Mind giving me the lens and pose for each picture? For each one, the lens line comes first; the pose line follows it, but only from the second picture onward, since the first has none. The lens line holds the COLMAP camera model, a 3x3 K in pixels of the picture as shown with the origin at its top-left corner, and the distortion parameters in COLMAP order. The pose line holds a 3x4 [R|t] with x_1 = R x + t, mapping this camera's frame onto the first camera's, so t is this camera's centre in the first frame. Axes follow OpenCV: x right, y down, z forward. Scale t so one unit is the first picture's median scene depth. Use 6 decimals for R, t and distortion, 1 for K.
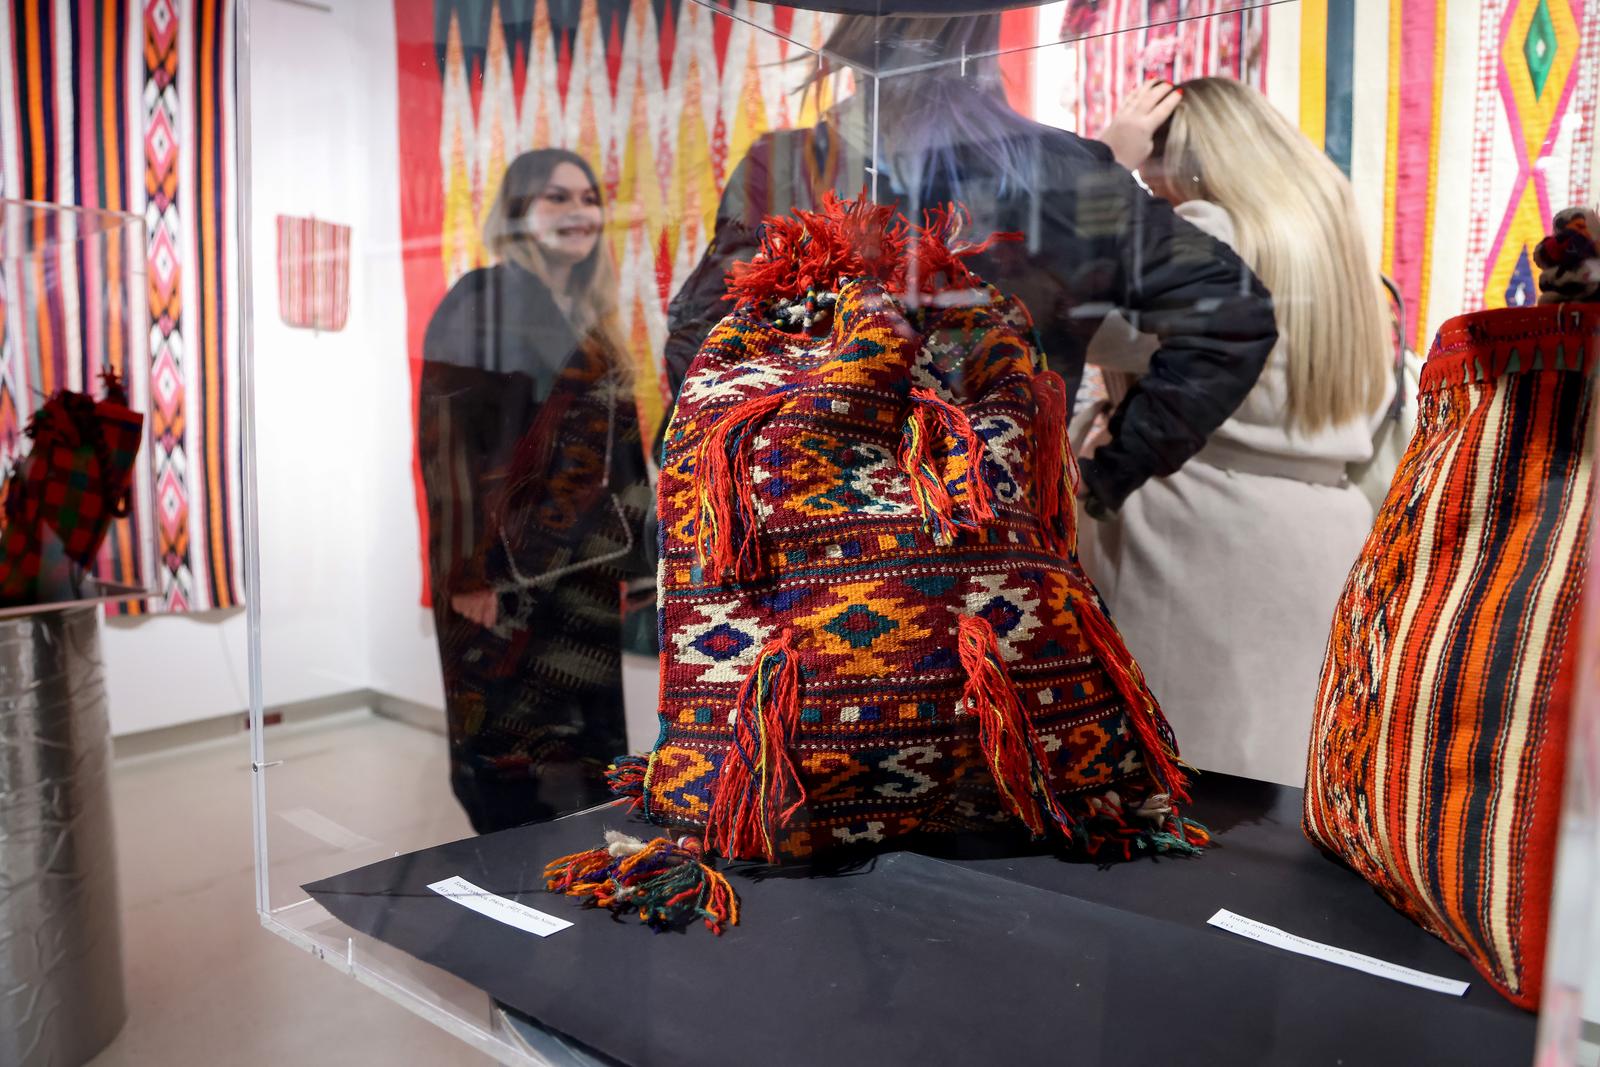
lens RADIAL K [[987.5, 0, 849.0], [0, 987.5, 528.0], [0, 0, 1]] dist [-0.062753, 0.000988]
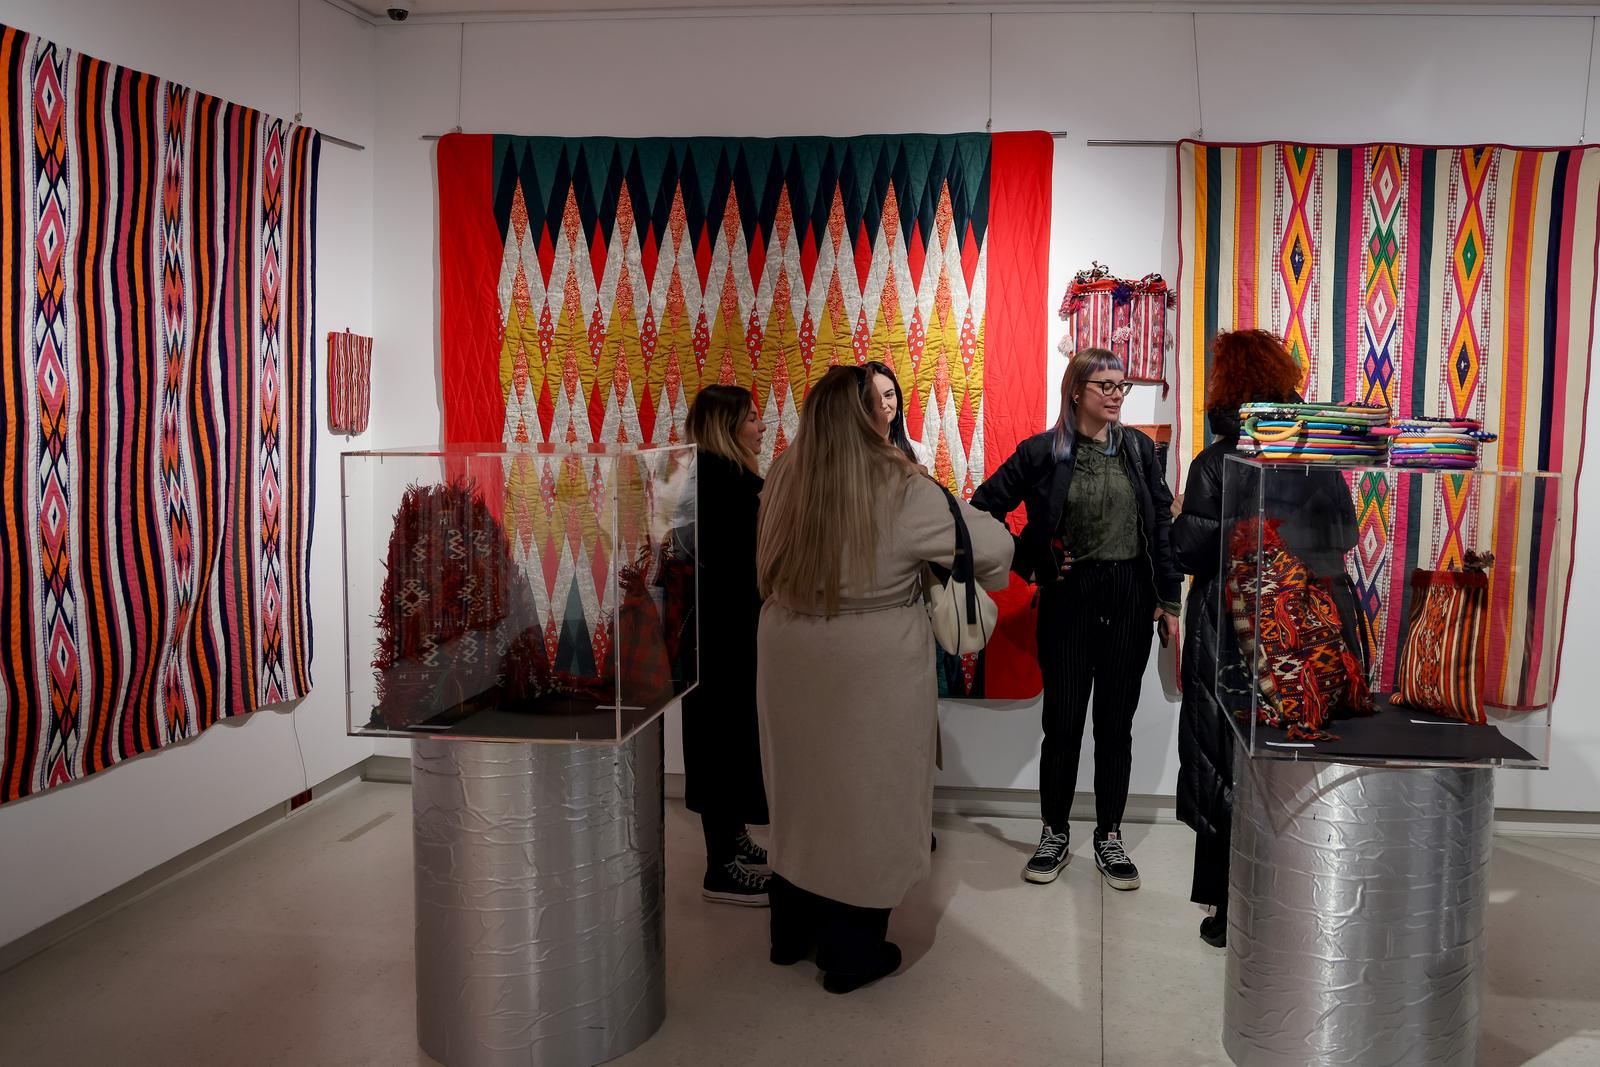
lens RADIAL K [[987.5, 0, 849.0], [0, 987.5, 528.0], [0, 0, 1]] dist [-0.062753, 0.000988]
pose [[0.891960, -0.041773, 0.450181, -0.967681], [0.042800, 0.999052, 0.007904, -0.148416], [-0.450084, 0.012218, 0.892903, -0.430356]]
